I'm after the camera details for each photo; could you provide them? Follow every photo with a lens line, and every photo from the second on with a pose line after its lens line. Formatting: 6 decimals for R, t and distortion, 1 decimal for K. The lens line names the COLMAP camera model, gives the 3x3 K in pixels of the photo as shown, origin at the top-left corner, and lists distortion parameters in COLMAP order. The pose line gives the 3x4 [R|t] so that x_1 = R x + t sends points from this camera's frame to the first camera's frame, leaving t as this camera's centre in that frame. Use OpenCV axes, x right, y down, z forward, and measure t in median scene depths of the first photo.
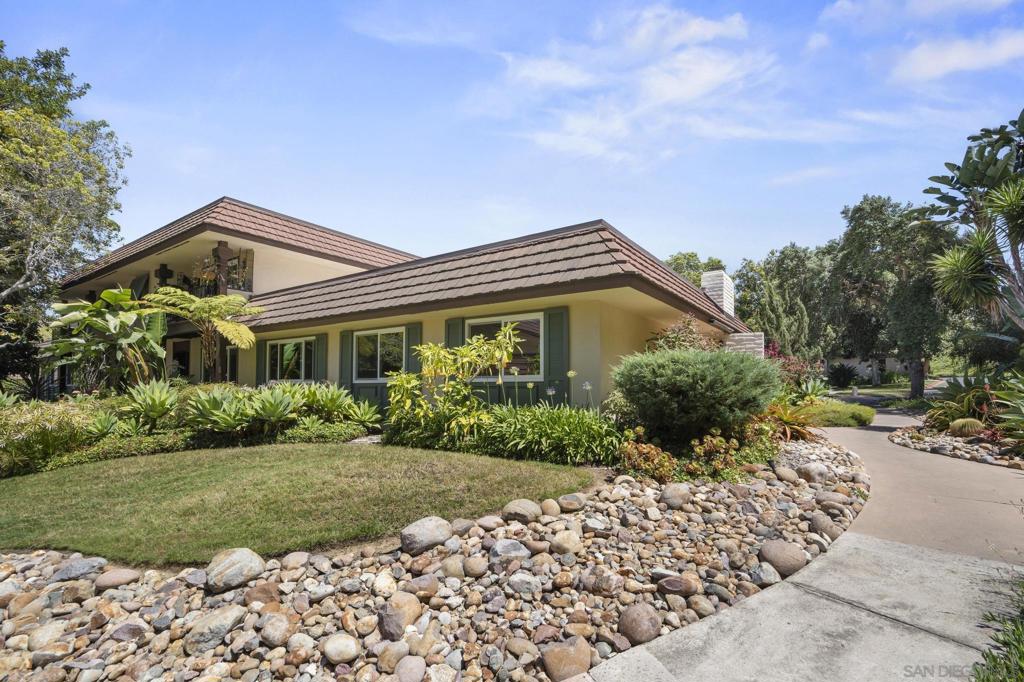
lens RADIAL K [[470.6, 0, 512.7], [0, 470.6, 360.0], [0, 0, 1]] dist [-0.000063, 0.000253]
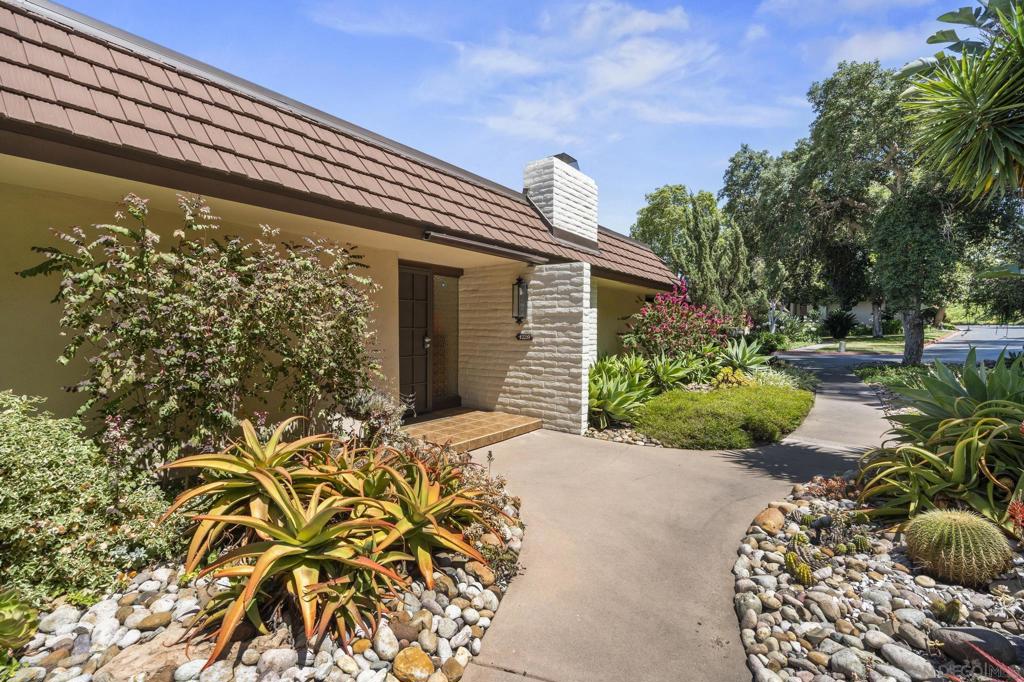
lens RADIAL K [[464.1, 0, 512.9], [0, 464.1, 325.8], [0, 0, 1]] dist [-0.000080, 0.000894]
pose [[0.999450, 0.006254, -0.032579, 0.303438], [-0.004649, 0.998782, 0.049113, -0.008252], [0.032847, -0.048935, 0.998262, 0.306972]]
